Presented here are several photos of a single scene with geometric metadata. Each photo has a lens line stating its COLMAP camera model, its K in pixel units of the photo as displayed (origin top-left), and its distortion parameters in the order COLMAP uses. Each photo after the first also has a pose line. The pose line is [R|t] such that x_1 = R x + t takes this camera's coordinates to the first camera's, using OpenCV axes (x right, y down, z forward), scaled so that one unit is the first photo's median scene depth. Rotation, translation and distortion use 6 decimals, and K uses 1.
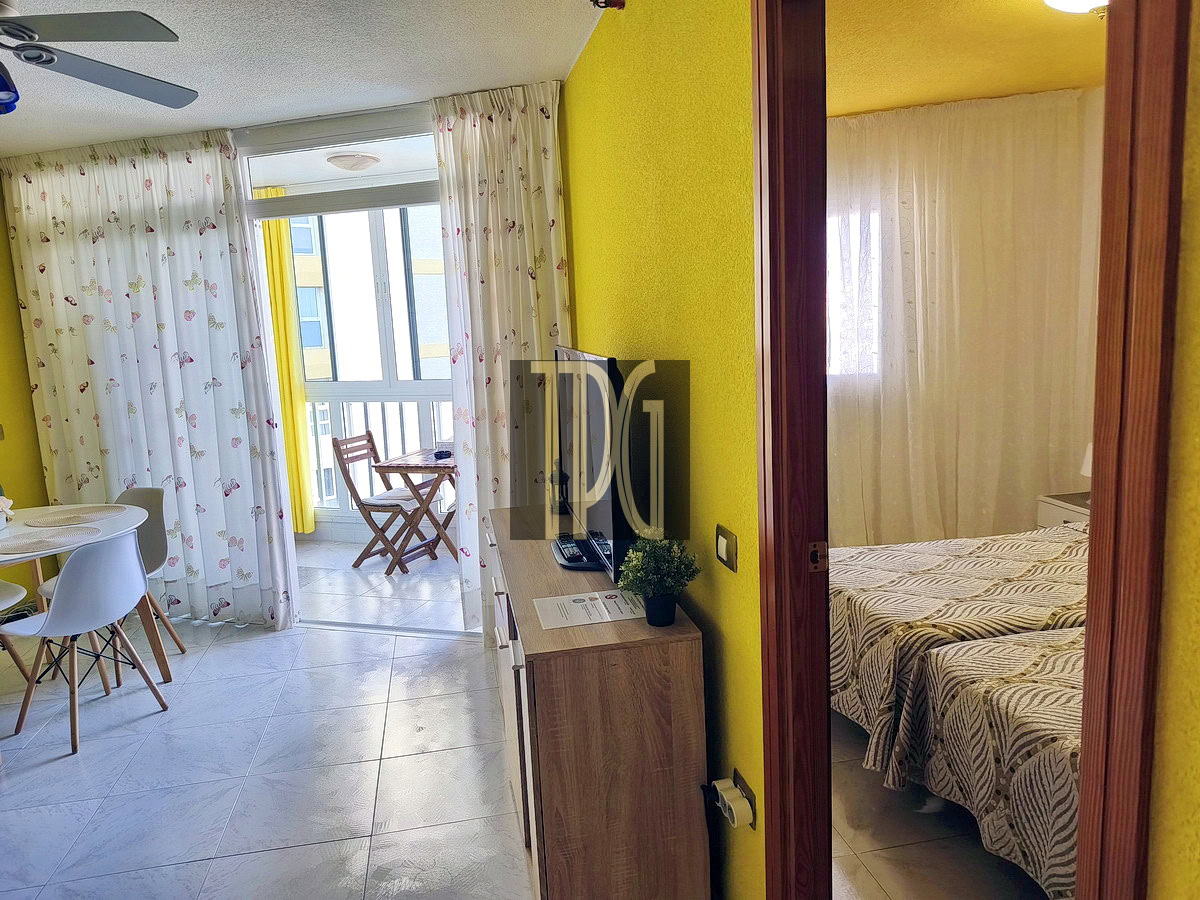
lens RADIAL K [[819.9, 0, 602.2], [0, 819.9, 435.6], [0, 0, 1]] dist [0.067841, -0.105694]
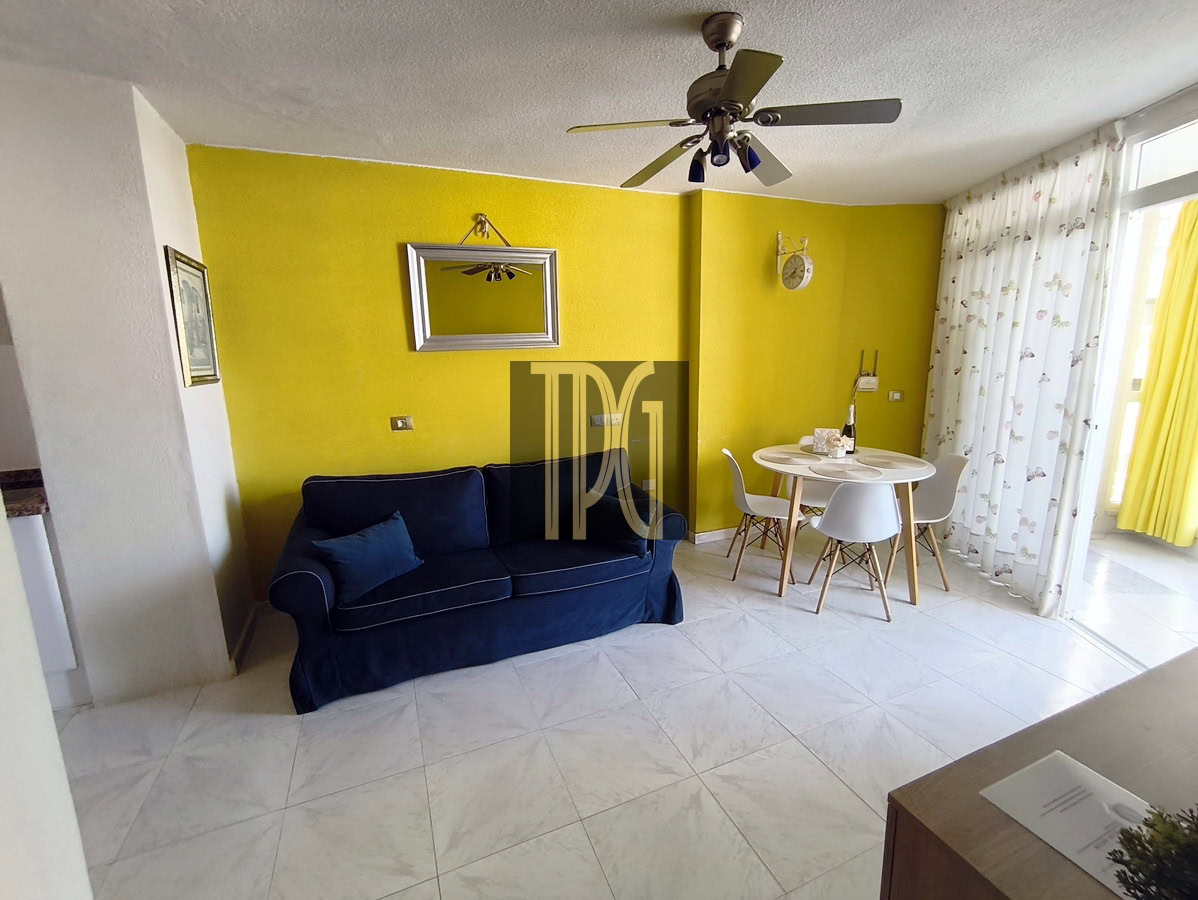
lens RADIAL K [[533.0, 0, 599.5], [0, 533.0, 446.1], [0, 0, 1]] dist [0.000017, -0.000029]
pose [[0.198924, 0.226283, -0.953533, 0.101669], [-0.132663, 0.970240, 0.202571, -0.040234], [0.970994, 0.086202, 0.223023, 0.281405]]
